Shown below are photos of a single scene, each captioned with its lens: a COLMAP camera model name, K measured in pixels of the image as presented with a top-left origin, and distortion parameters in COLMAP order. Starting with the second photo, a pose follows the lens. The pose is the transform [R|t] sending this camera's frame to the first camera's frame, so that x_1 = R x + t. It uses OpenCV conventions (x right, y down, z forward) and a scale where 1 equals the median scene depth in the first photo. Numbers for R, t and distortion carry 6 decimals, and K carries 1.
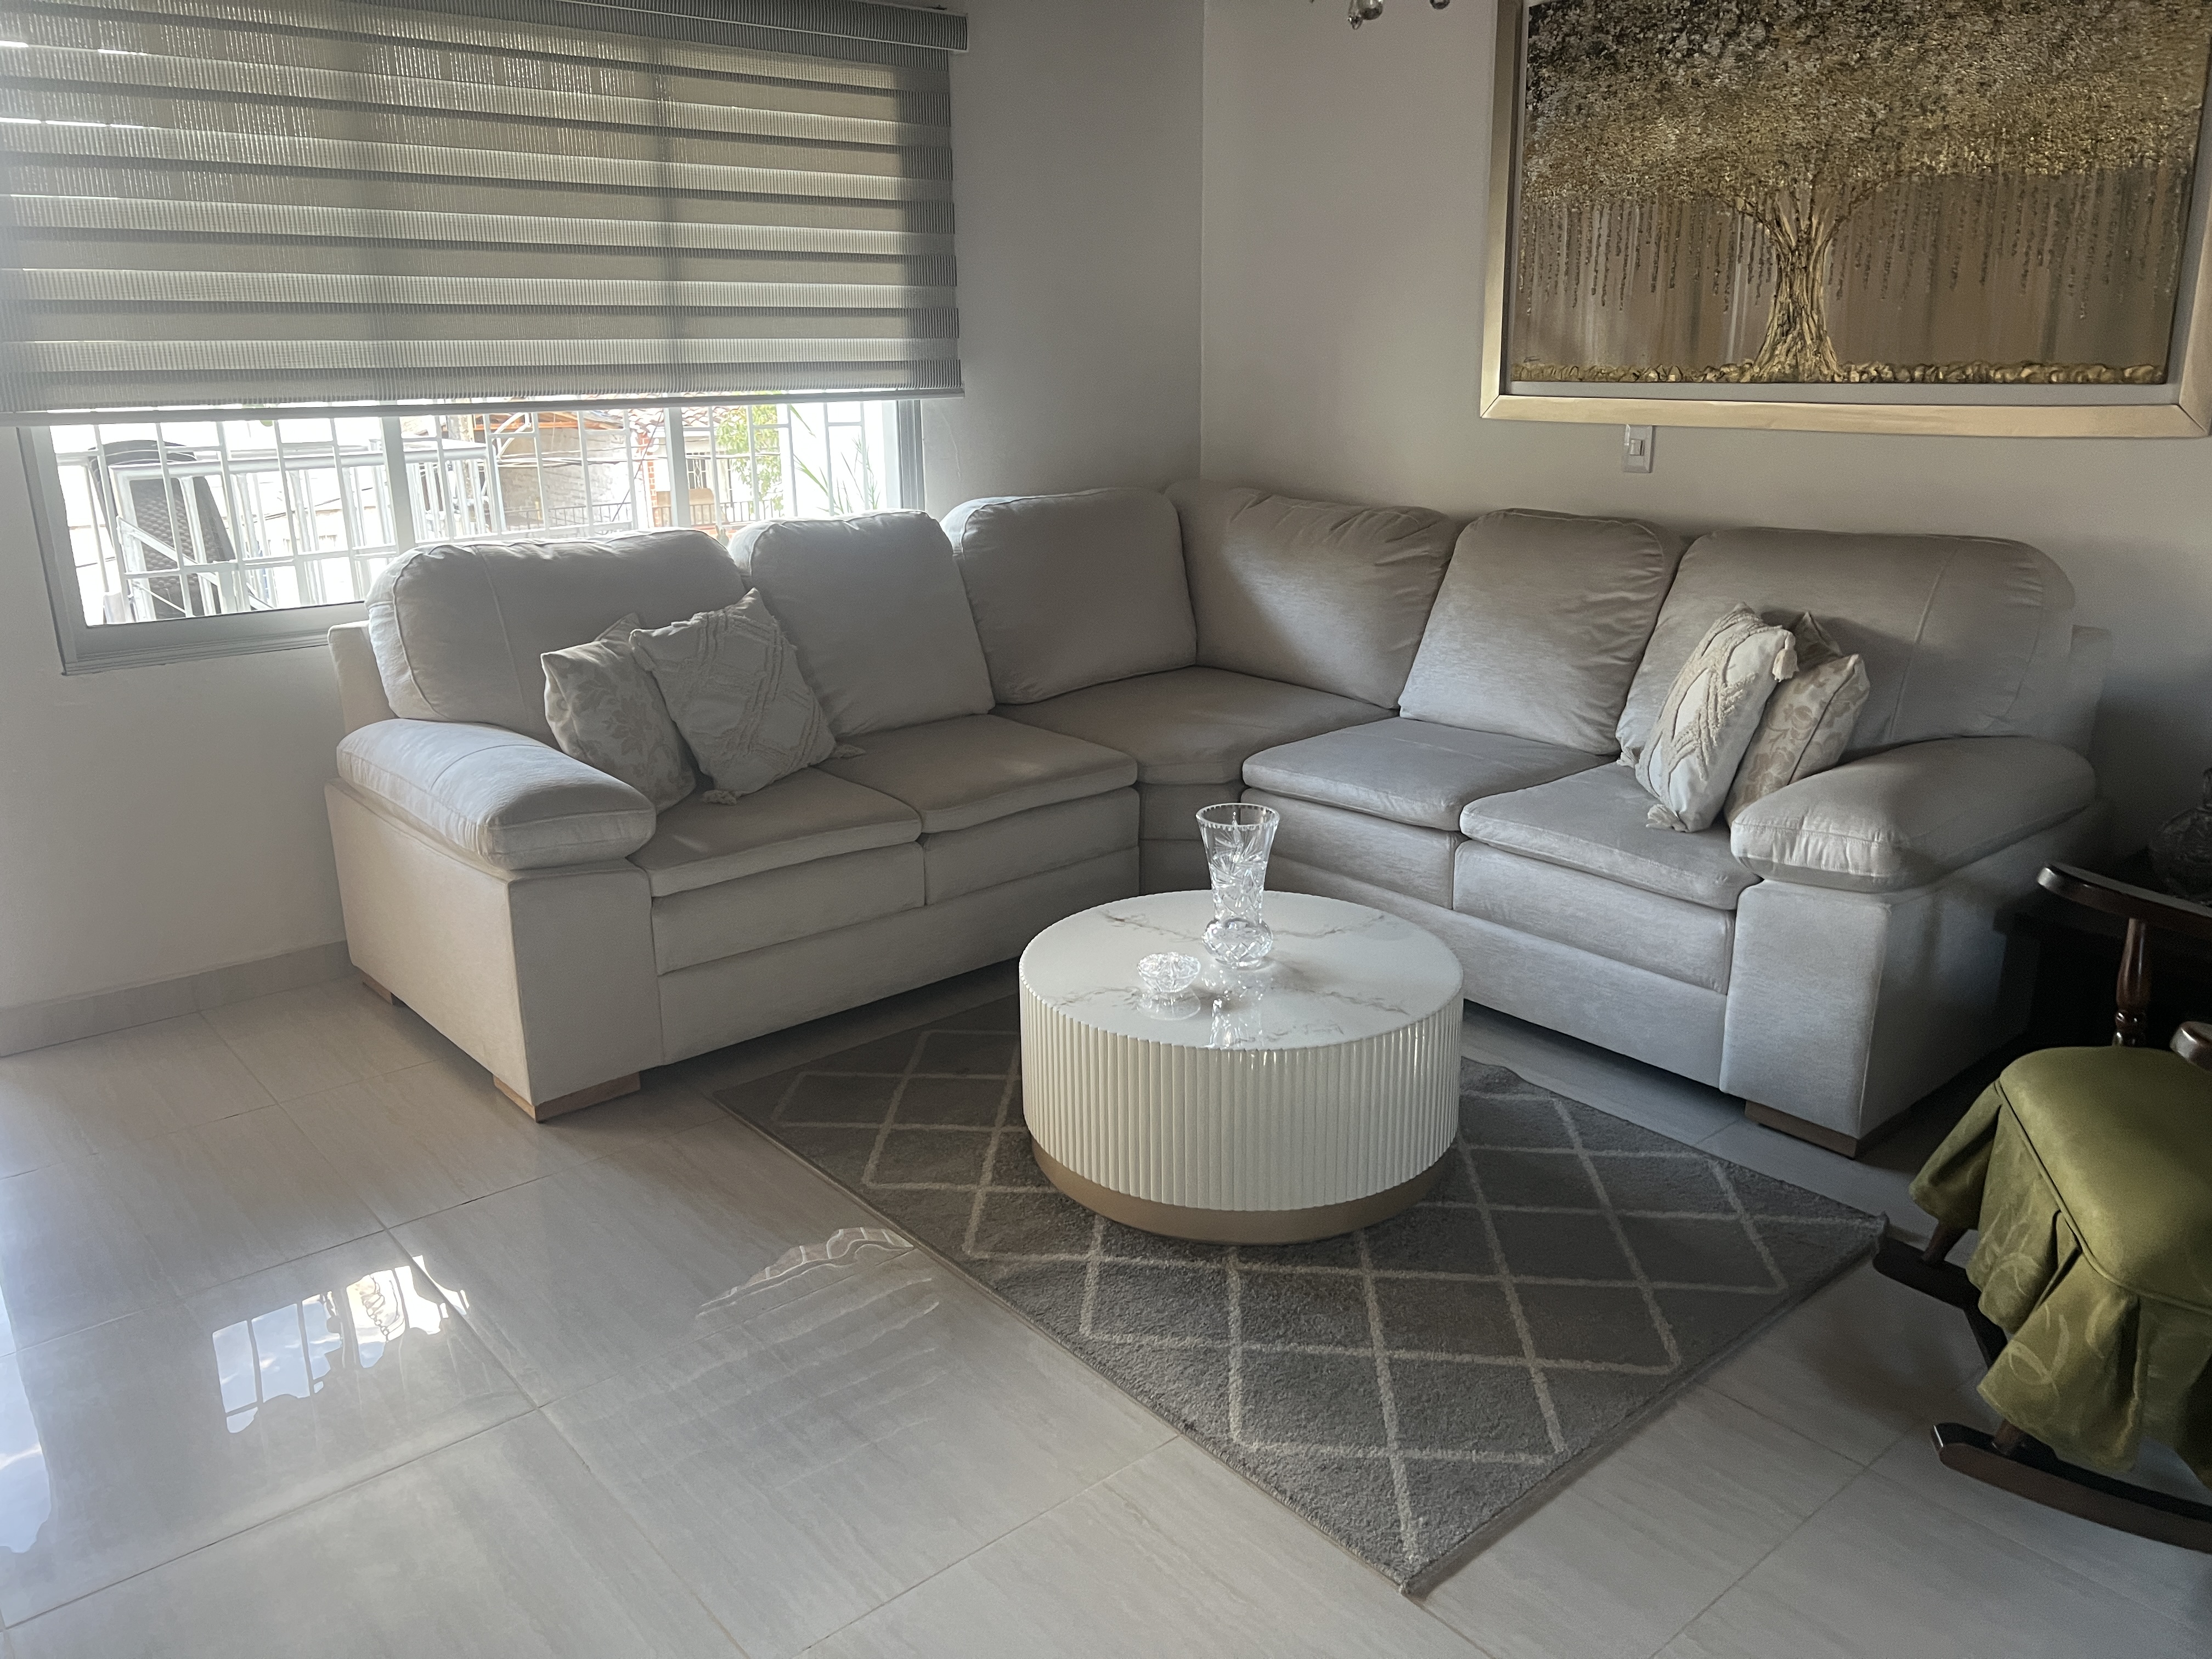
lens RADIAL K [[1692.6, 0, 1126.7], [0, 1692.6, 829.8], [0, 0, 1]] dist [0.067678, -0.067760]
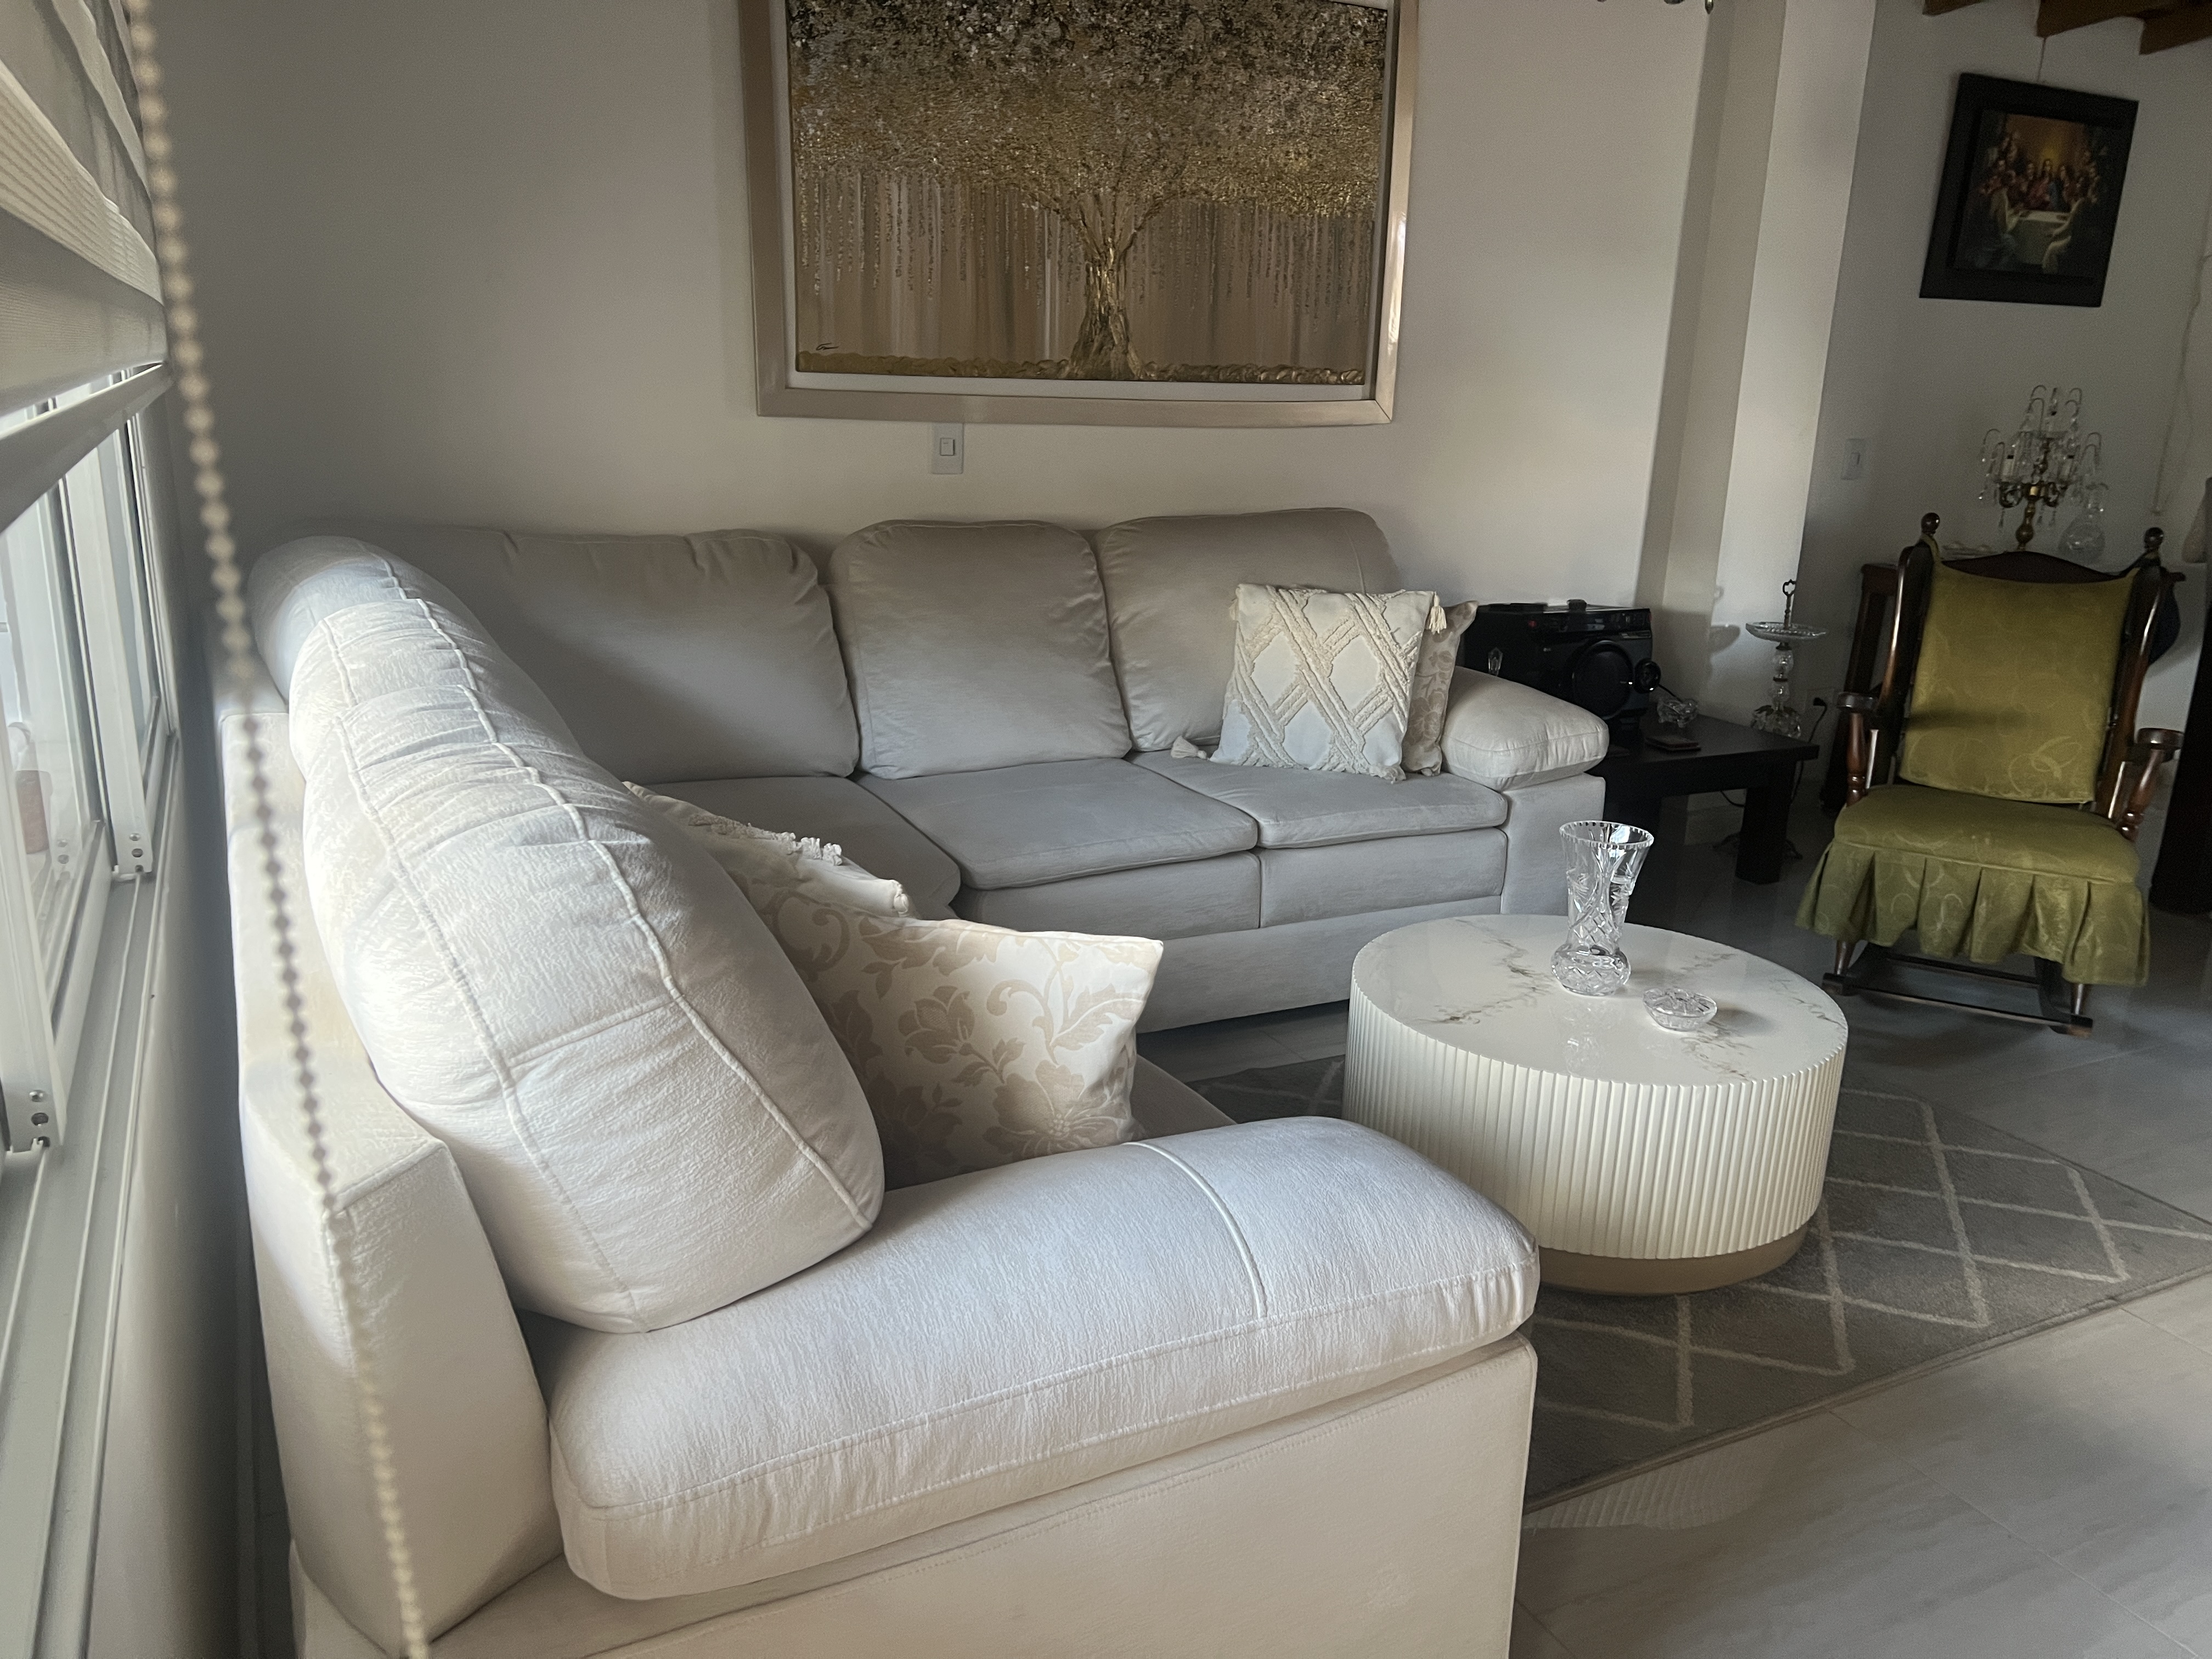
lens RADIAL K [[1692.6, 0, 1102.3], [0, 1692.6, 836.3], [0, 0, 1]] dist [0.067678, -0.067760]
pose [[0.226742, -0.245212, 0.942581, -0.677735], [0.237248, 0.952541, 0.190732, -0.193985], [-0.944617, 0.180378, 0.274157, 0.768686]]
